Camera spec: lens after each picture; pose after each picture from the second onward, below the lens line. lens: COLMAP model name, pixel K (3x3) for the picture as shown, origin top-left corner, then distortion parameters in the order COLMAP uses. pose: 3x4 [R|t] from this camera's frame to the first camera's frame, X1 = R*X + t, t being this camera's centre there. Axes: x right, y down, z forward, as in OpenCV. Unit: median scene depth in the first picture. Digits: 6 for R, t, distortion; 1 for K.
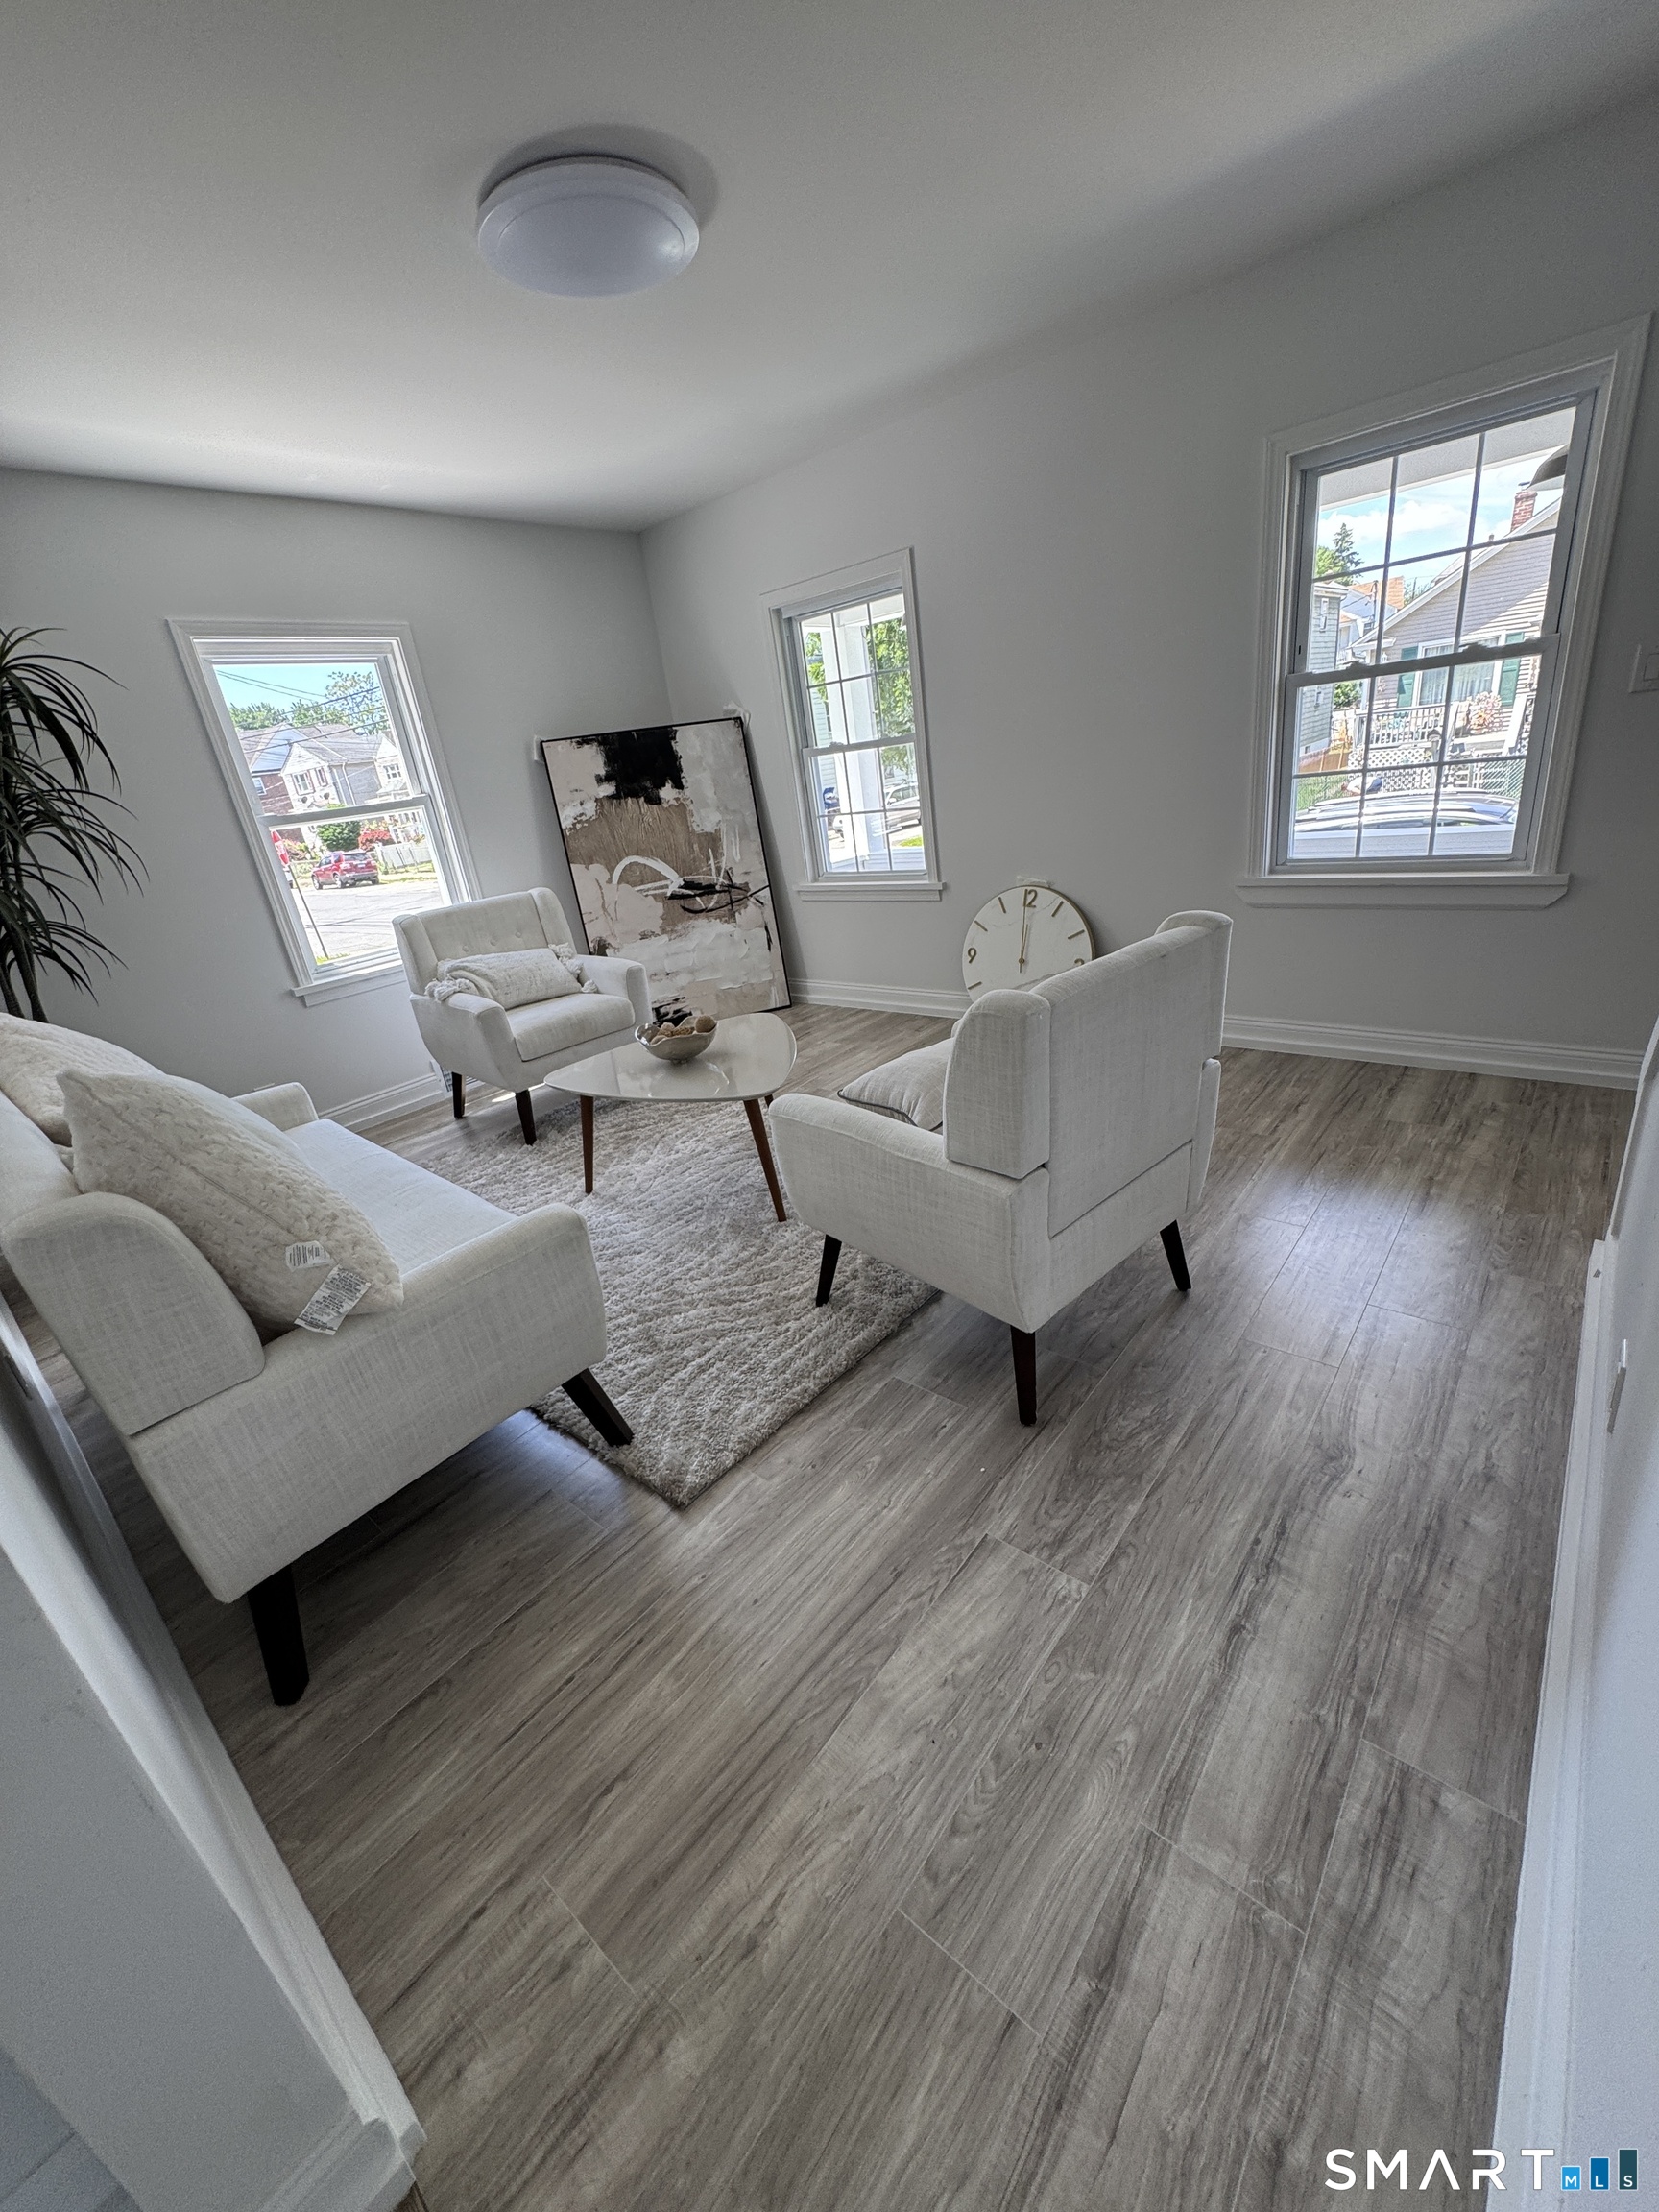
lens RADIAL K [[888.0, 0, 834.4], [0, 888.0, 1112.3], [0, 0, 1]] dist [0.010970, -0.000726]
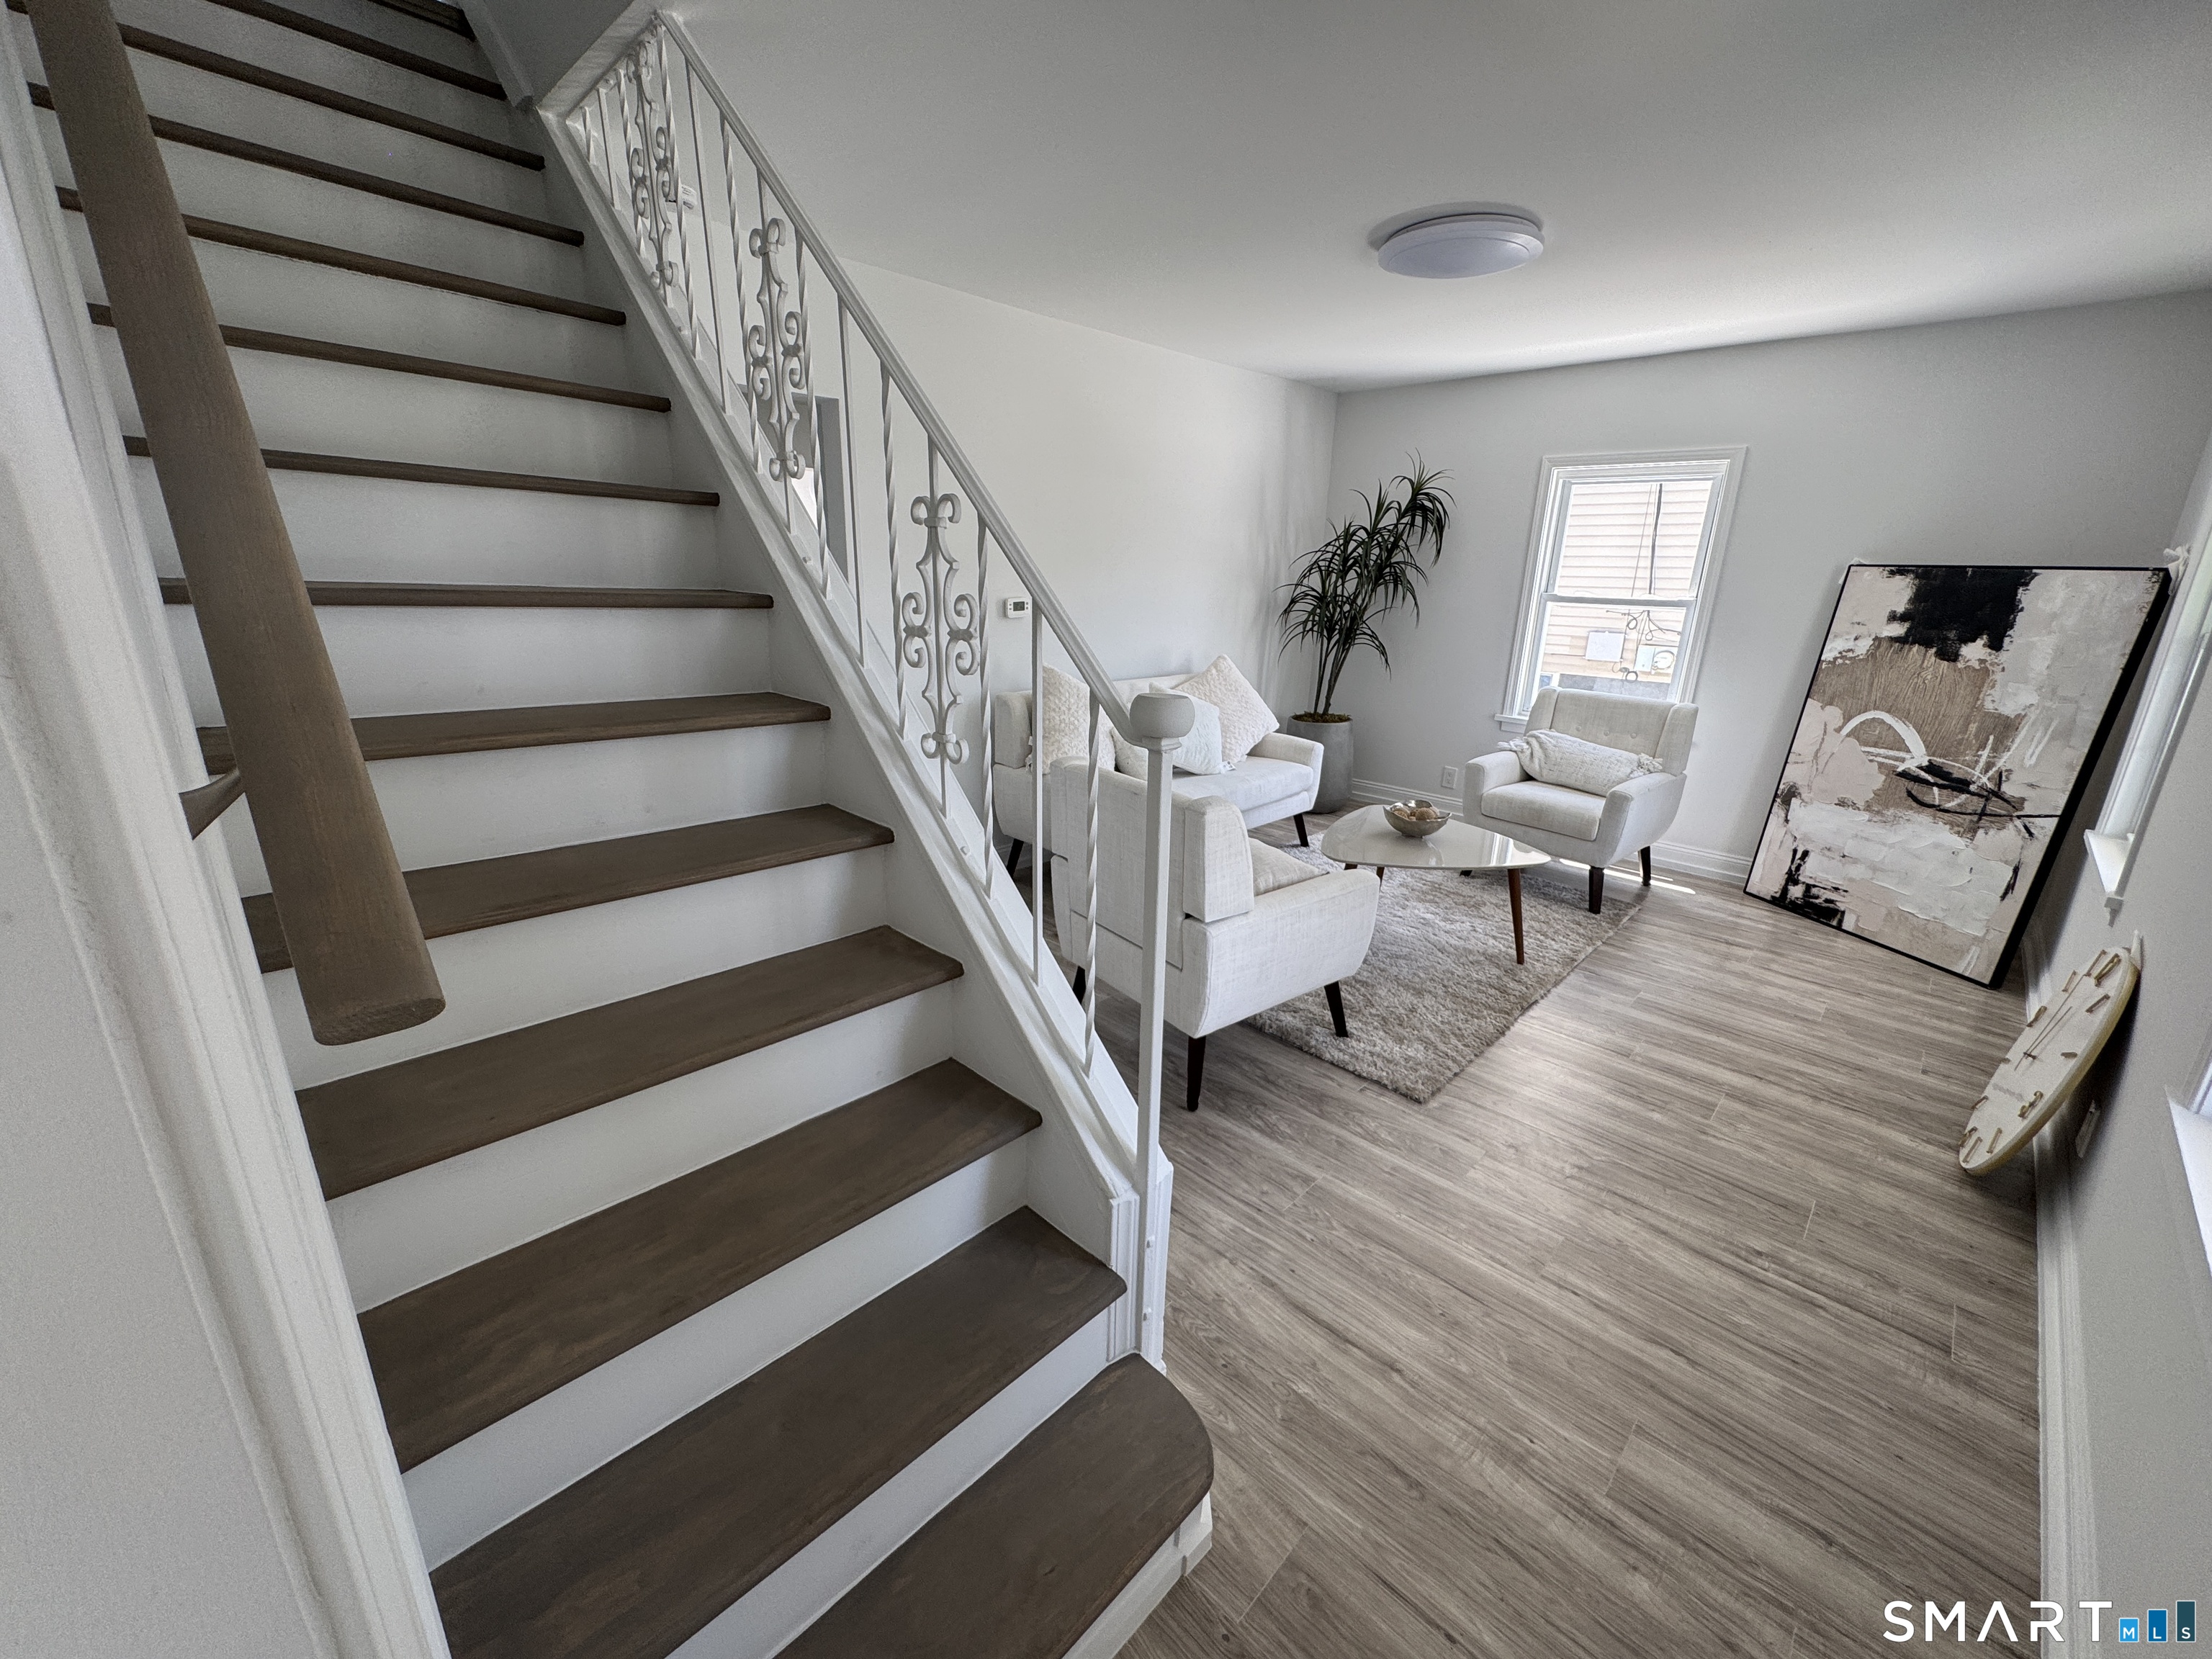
lens RADIAL K [[888.0, 0, 1108.1], [0, 888.0, 836.0], [0, 0, 1]] dist [0.010970, -0.000726]
pose [[-0.082186, 0.412397, -0.907290, 0.614155], [-0.396693, 0.821607, 0.409385, -0.244362], [0.914265, 0.393561, 0.096071, 0.309720]]
